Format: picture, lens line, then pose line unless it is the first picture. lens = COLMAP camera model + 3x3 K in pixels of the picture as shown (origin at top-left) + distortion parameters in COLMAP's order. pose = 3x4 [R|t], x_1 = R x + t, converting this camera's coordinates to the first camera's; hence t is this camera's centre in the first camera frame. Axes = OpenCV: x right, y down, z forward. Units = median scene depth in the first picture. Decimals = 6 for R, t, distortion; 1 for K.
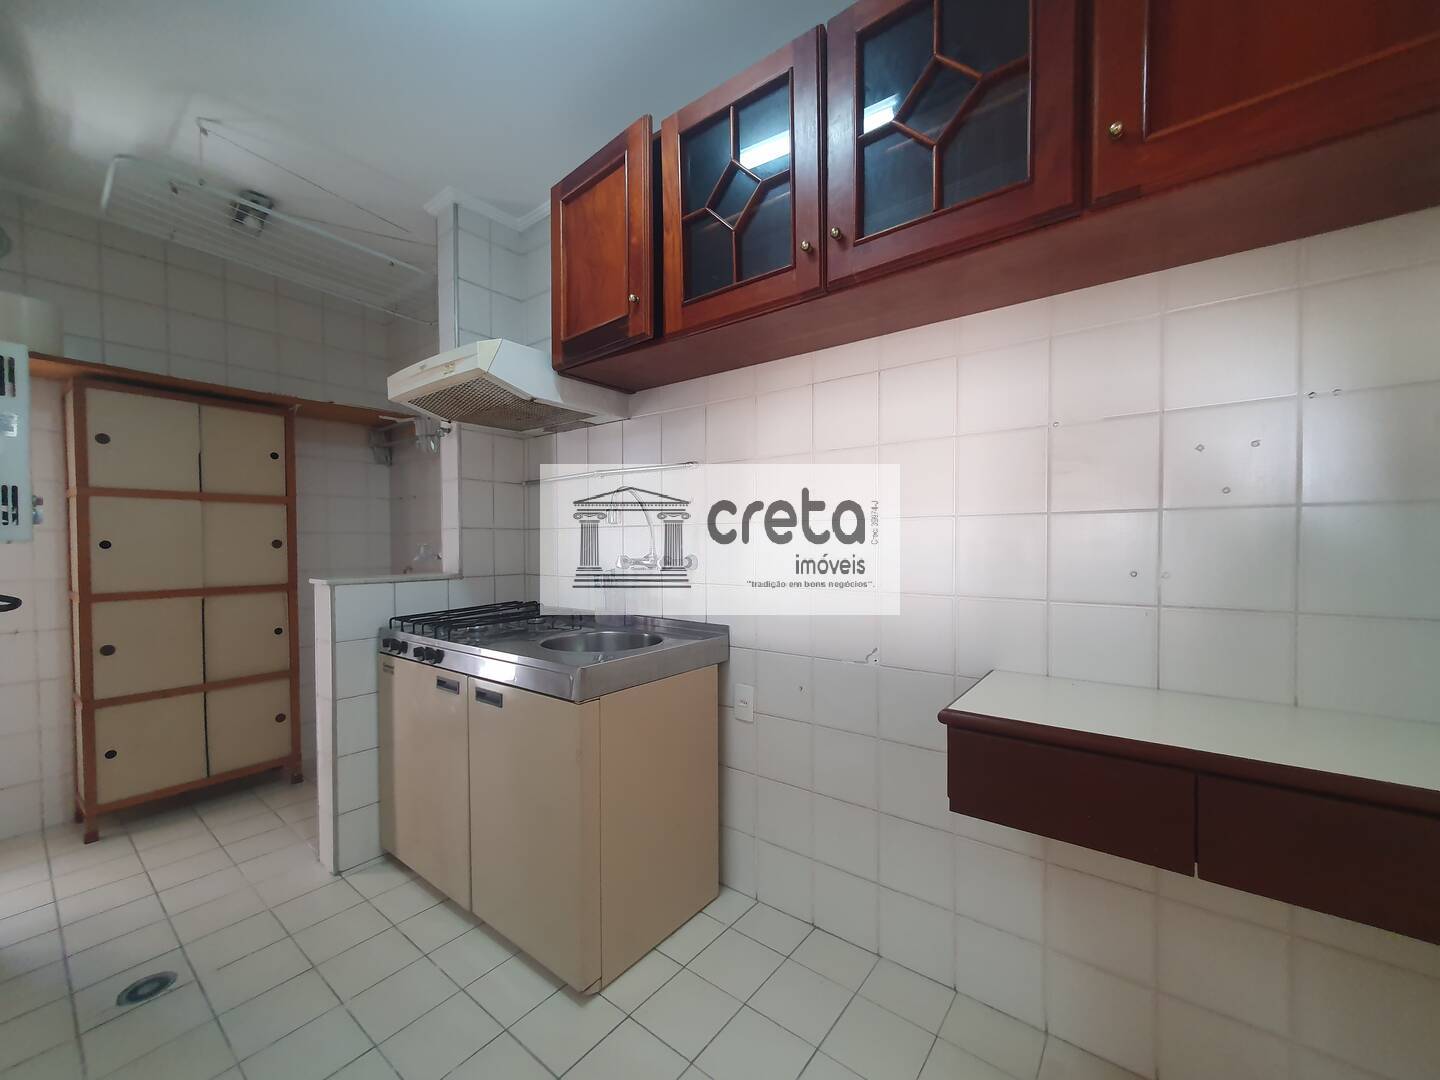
lens RADIAL K [[567.7, 0, 720.4], [0, 567.7, 555.6], [0, 0, 1]] dist [0.008873, 0.000189]
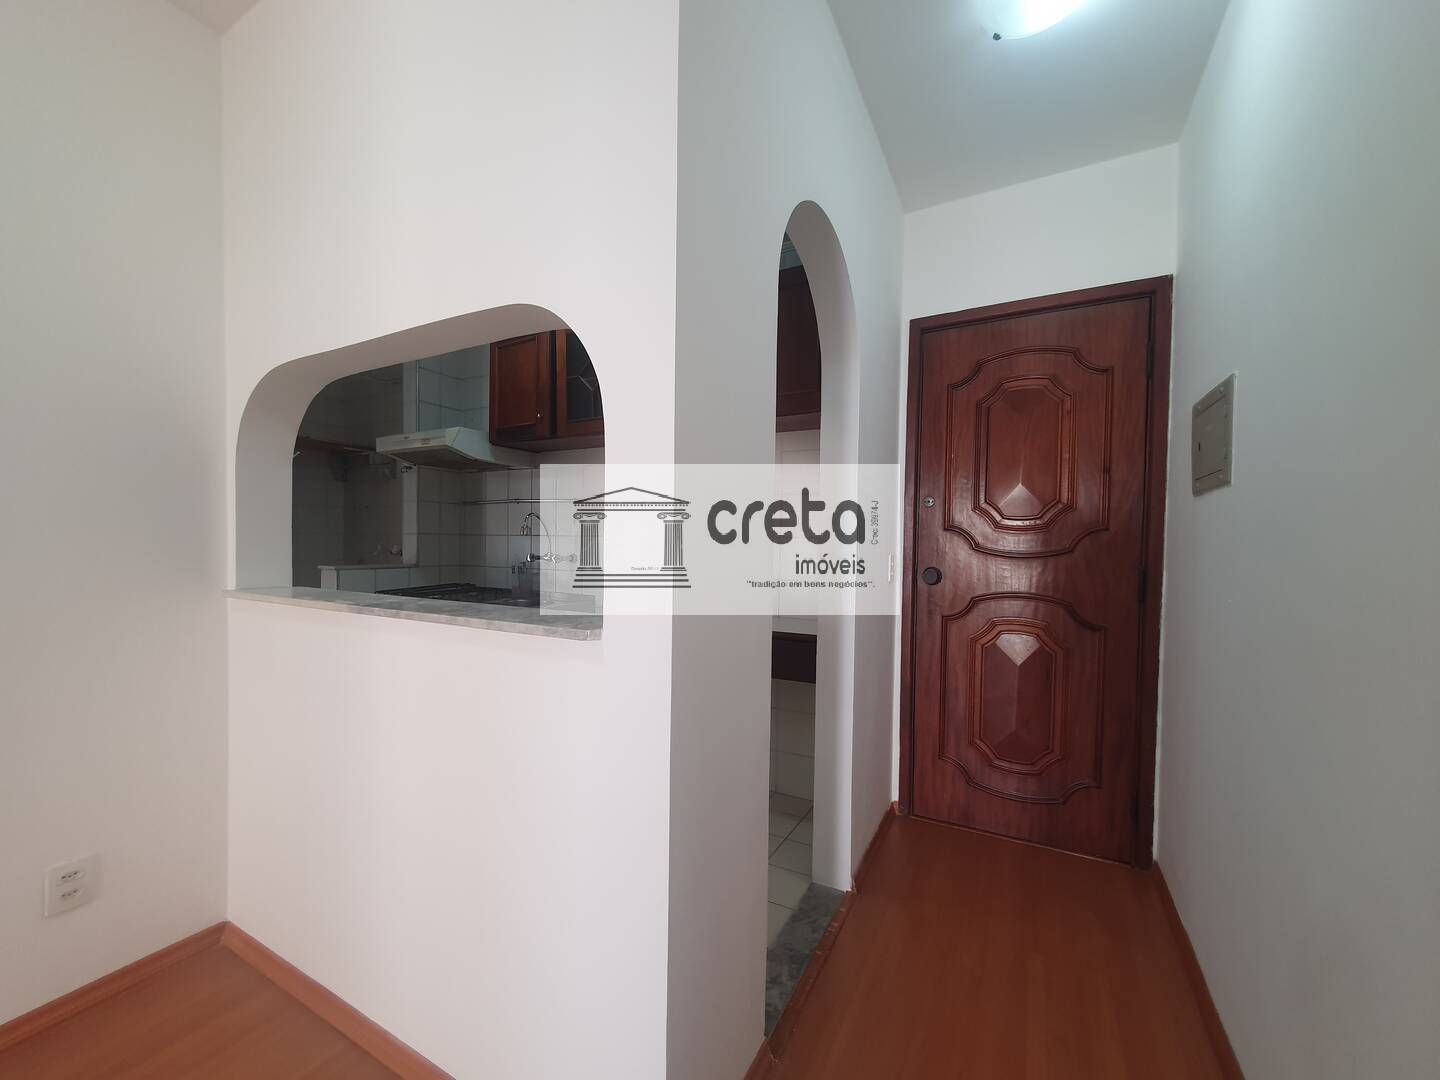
lens RADIAL K [[567.7, 0, 720.4], [0, 567.7, 555.6], [0, 0, 1]] dist [0.008873, 0.000189]
pose [[0.987063, 0.015202, 0.159613, 0.097400], [-0.015866, 0.999870, 0.002883, -0.007610], [-0.159549, -0.005379, 0.987175, -0.638286]]
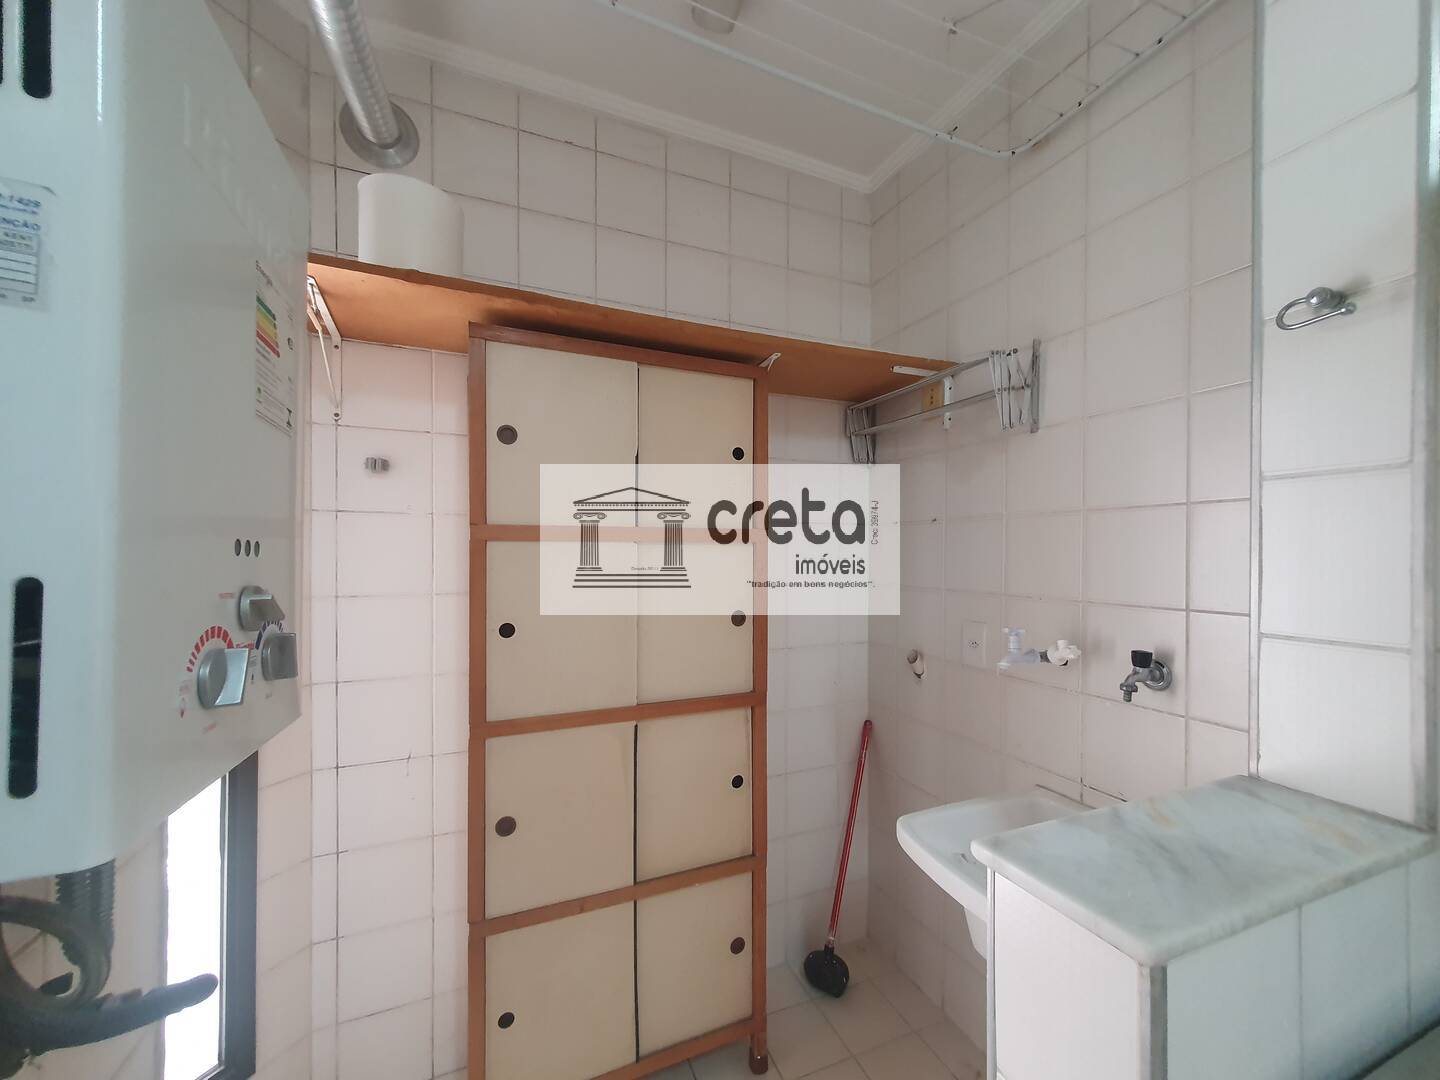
lens RADIAL K [[567.7, 0, 720.4], [0, 567.7, 555.6], [0, 0, 1]] dist [0.008873, 0.000189]
pose [[0.867450, 0.006500, -0.497483, -0.647394], [-0.017183, 0.999710, -0.016900, -0.085599], [0.497228, 0.023208, 0.867309, 0.648685]]
